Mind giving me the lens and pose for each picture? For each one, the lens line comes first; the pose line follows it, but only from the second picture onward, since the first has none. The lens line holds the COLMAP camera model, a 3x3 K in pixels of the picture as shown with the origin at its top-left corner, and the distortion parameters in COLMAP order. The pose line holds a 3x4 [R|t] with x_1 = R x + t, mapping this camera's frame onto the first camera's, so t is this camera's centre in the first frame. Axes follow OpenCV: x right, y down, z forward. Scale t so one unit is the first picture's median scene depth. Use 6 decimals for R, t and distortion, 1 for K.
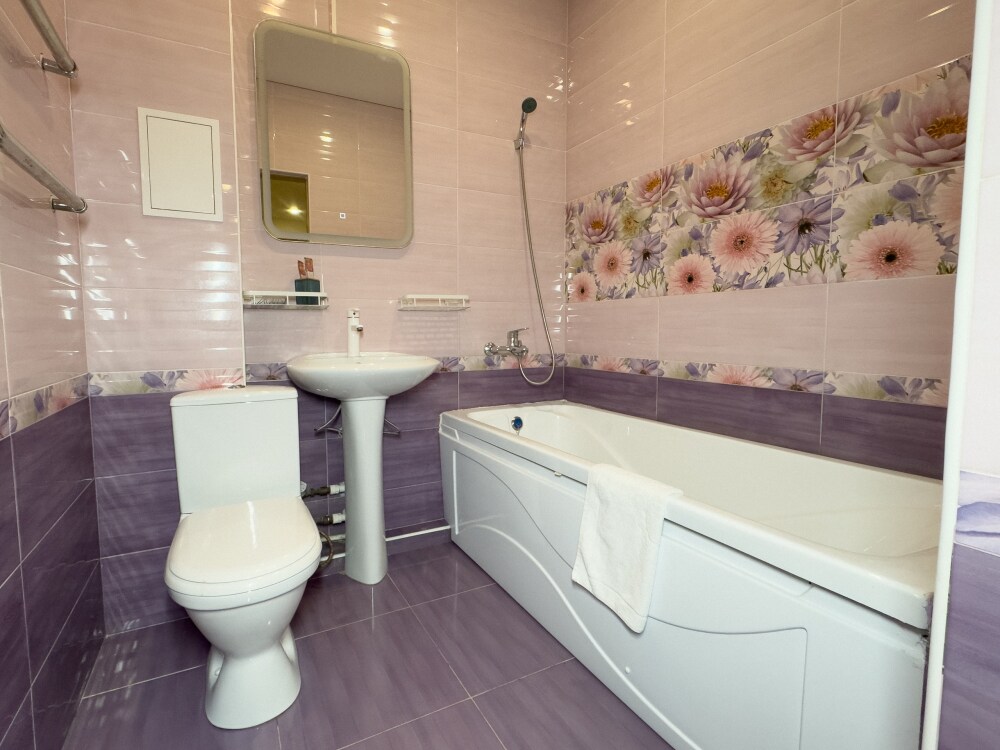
lens RADIAL K [[488.4, 0, 477.1], [0, 488.4, 374.4], [0, 0, 1]] dist [-0.002332, 0.001182]
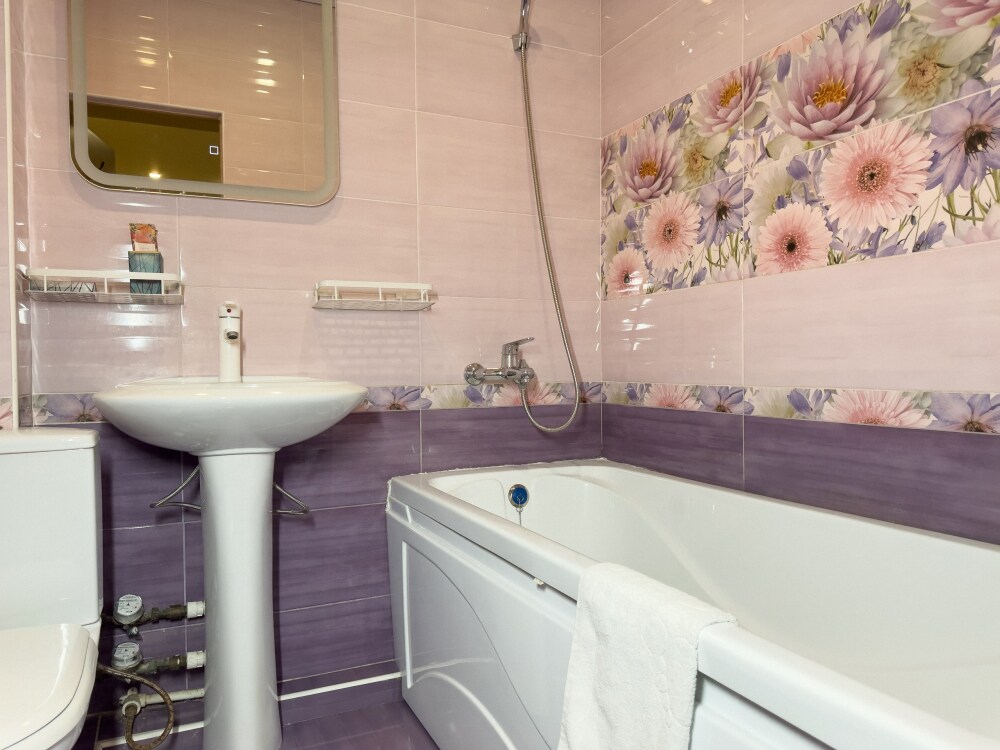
lens RADIAL K [[731.6, 0, 511.7], [0, 731.6, 388.4], [0, 0, 1]] dist [0.037836, -0.041577]
pose [[0.999776, -0.003145, -0.020952, 0.108587], [0.001915, 0.998285, -0.058504, 0.023180], [0.021100, 0.058451, 0.998067, 0.110699]]
